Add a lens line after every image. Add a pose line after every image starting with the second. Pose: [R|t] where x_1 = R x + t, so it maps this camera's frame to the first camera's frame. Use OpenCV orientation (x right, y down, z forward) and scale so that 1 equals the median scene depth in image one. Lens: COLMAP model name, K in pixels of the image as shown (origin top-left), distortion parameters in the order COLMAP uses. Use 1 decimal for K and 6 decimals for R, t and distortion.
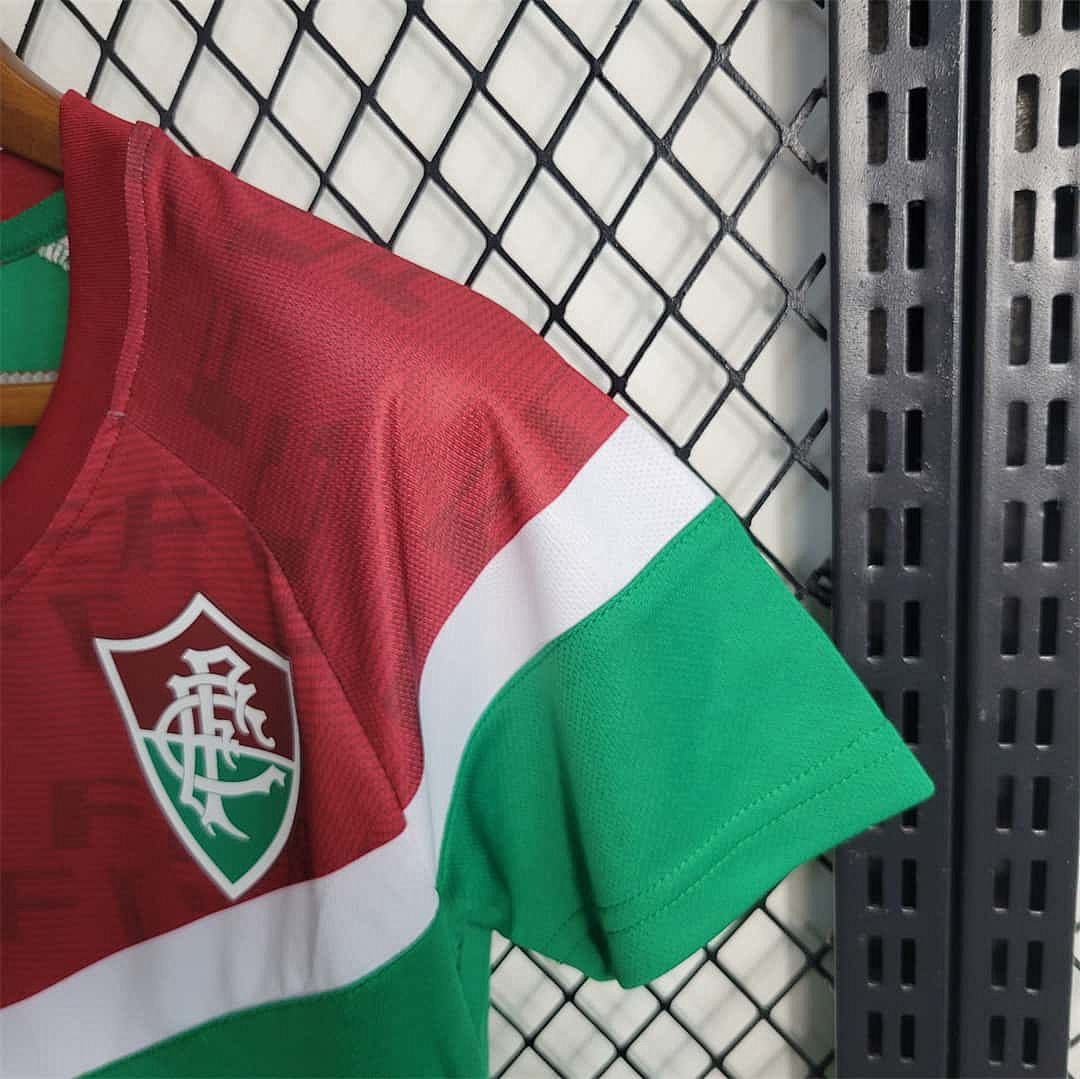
lens RADIAL K [[1101.9, 0, 537.7], [0, 1101.9, 535.7], [0, 0, 1]] dist [0.013009, 0.000000]
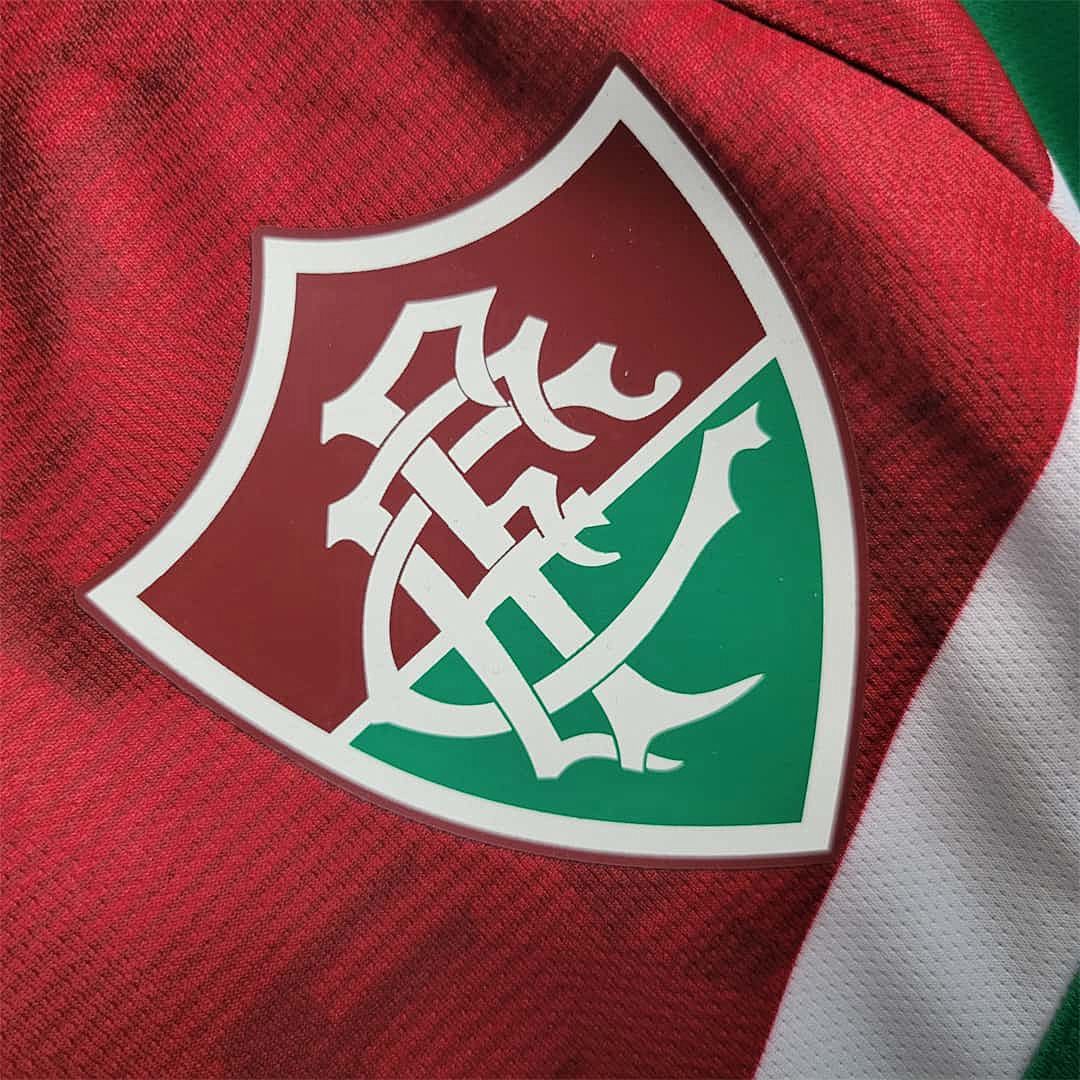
lens RADIAL K [[1101.9, 0, 540.8], [0, 1101.9, 543.2], [0, 0, 1]] dist [0.013009, 0.000000]
pose [[0.707564, -0.586492, 0.394184, -0.441937], [0.678003, 0.720660, -0.144779, 0.244746], [-0.199161, 0.369698, 0.907556, 0.649648]]
